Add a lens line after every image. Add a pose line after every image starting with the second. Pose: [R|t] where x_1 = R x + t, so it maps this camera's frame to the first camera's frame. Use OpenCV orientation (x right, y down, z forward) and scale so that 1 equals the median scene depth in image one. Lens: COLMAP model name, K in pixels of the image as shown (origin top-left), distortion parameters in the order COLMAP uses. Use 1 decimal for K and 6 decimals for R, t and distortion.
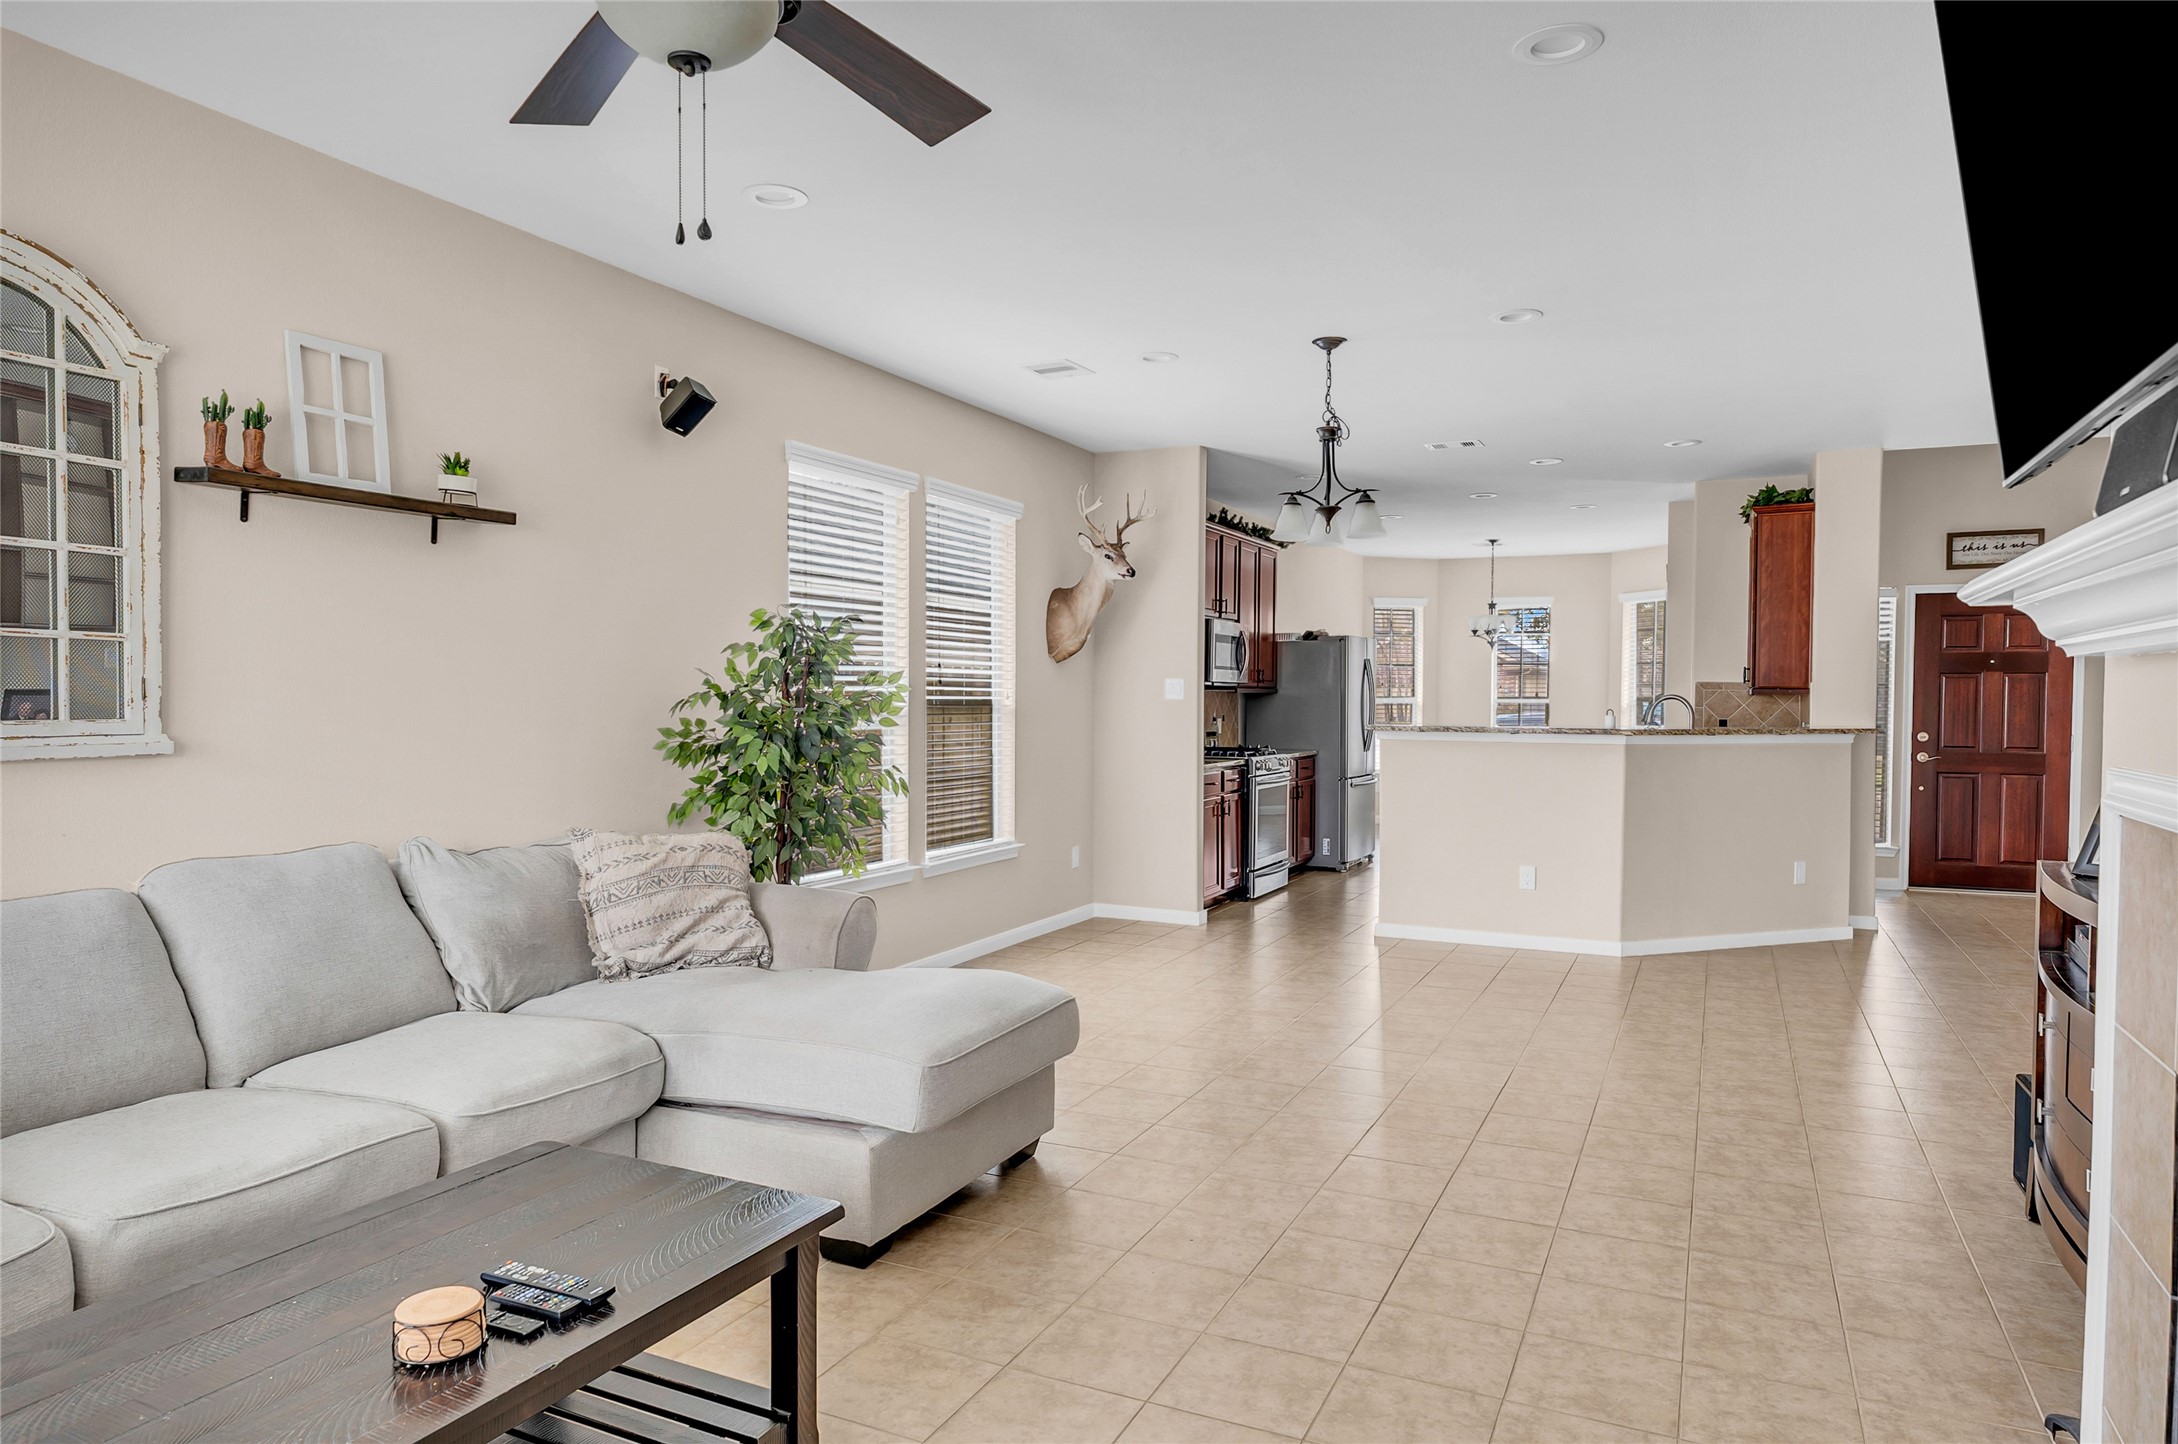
lens RADIAL K [[1364.4, 0, 1090.8], [0, 1364.4, 720.8], [0, 0, 1]] dist [-0.003309, 0.001490]
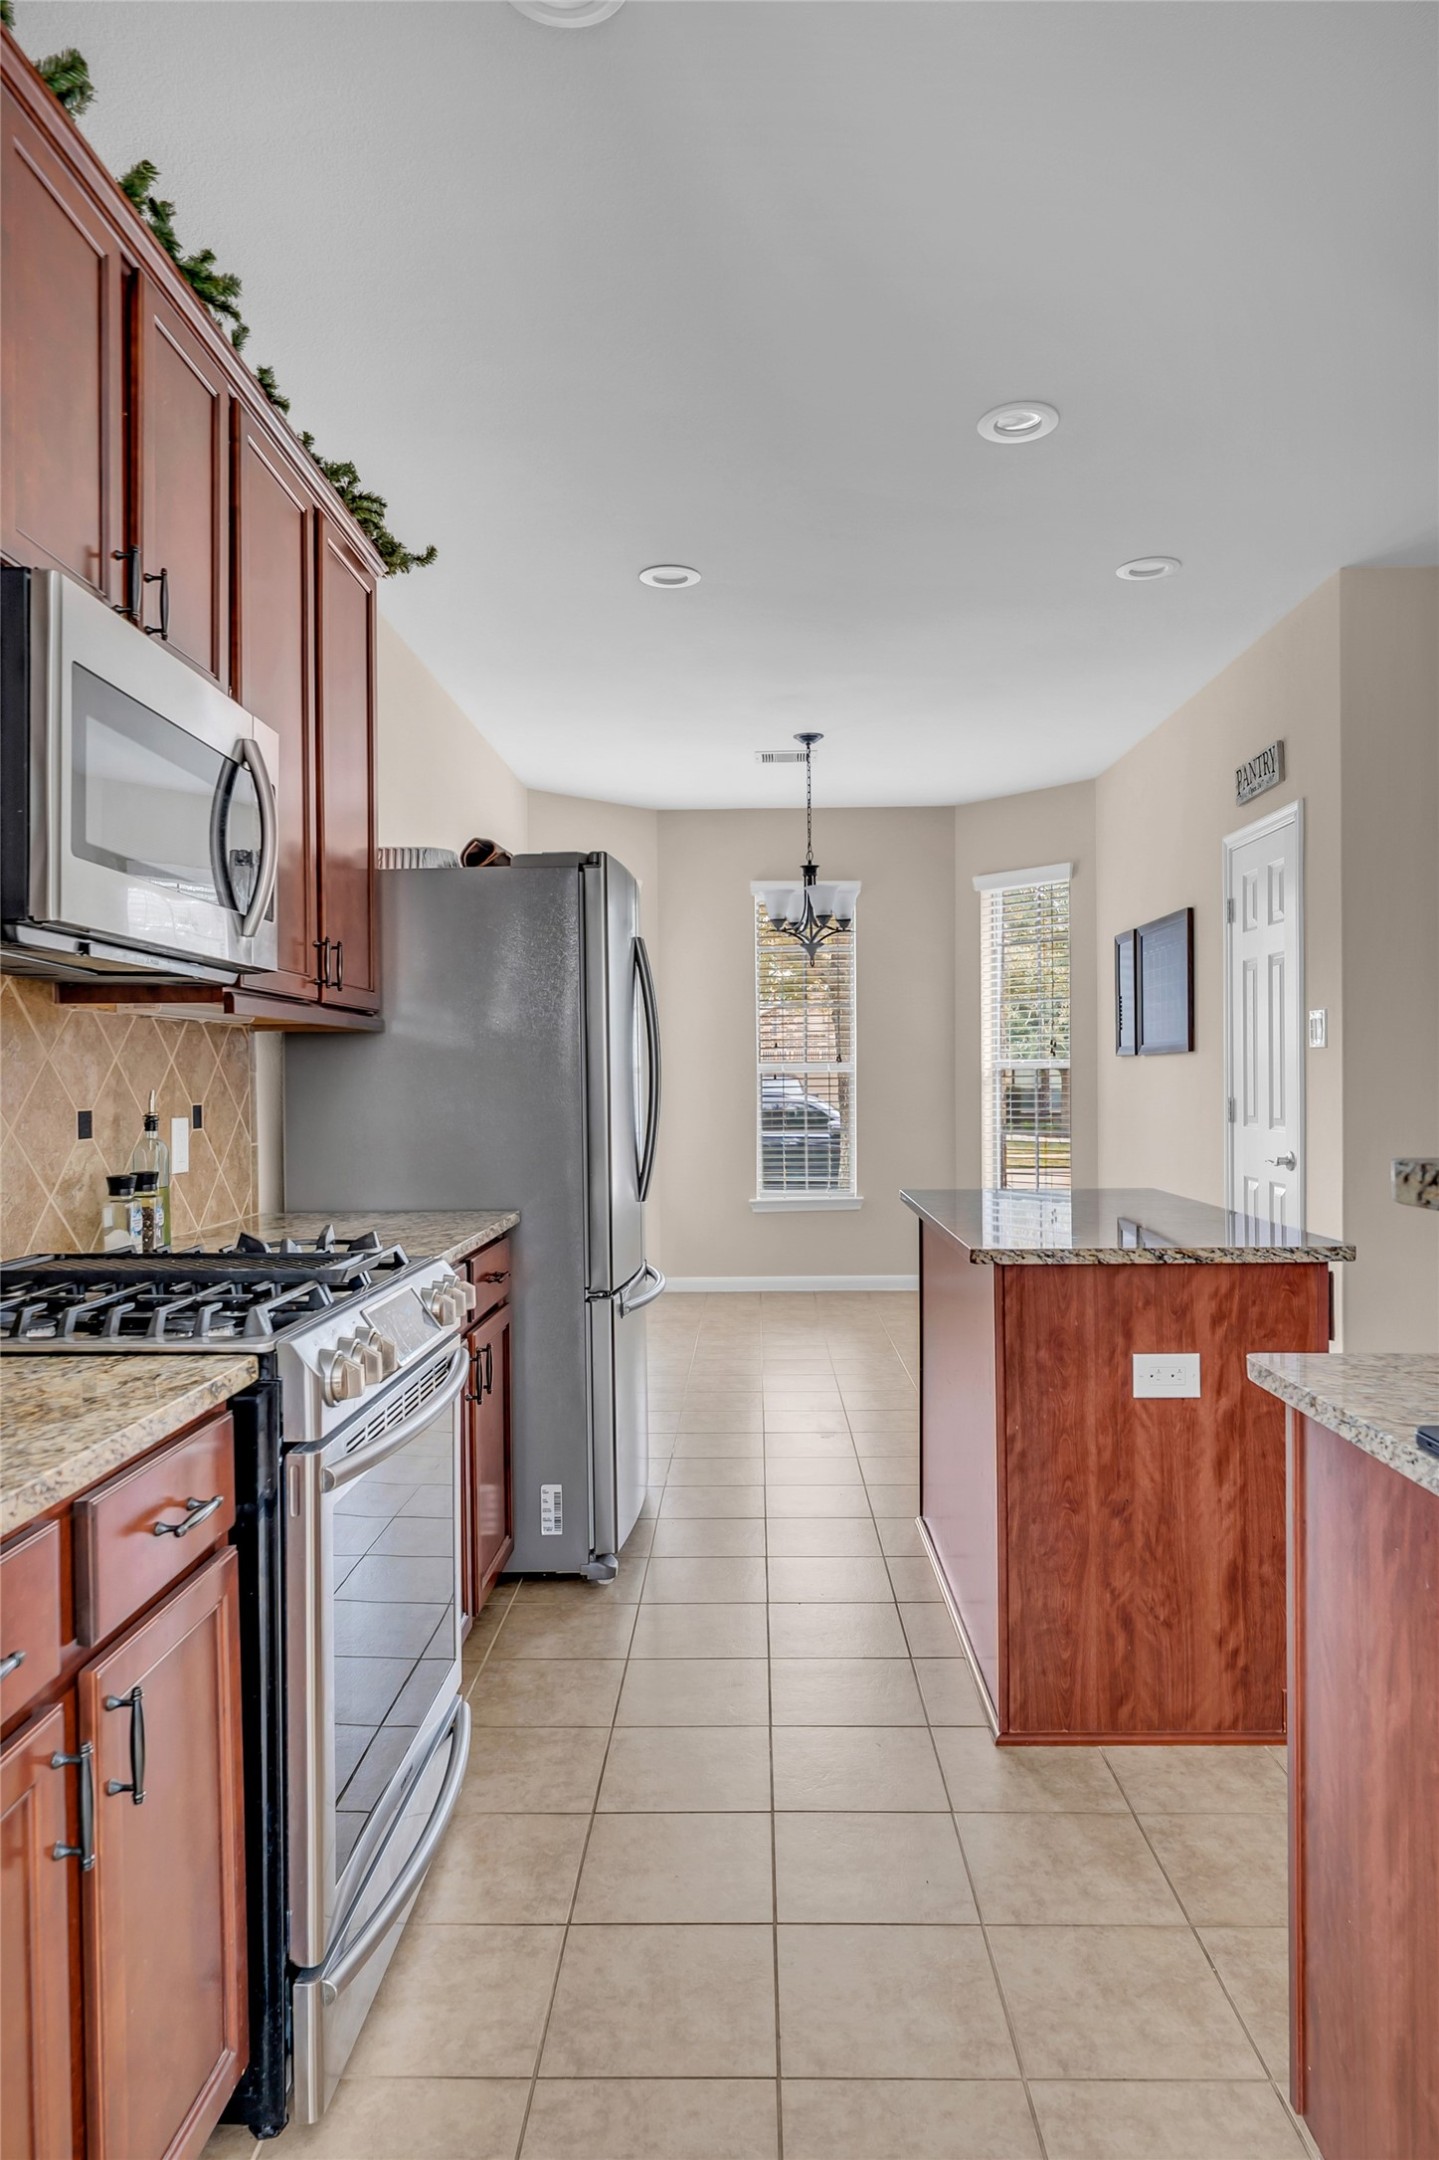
lens RADIAL K [[1353.1, 0, 714.7], [0, 1353.1, 1076.8], [0, 0, 1]] dist [-0.003309, 0.001490]
pose [[0.917965, -0.013700, 0.396425, 0.093776], [0.022160, 0.999614, -0.016768, -0.003514], [-0.396042, 0.024177, 0.917914, 0.774949]]
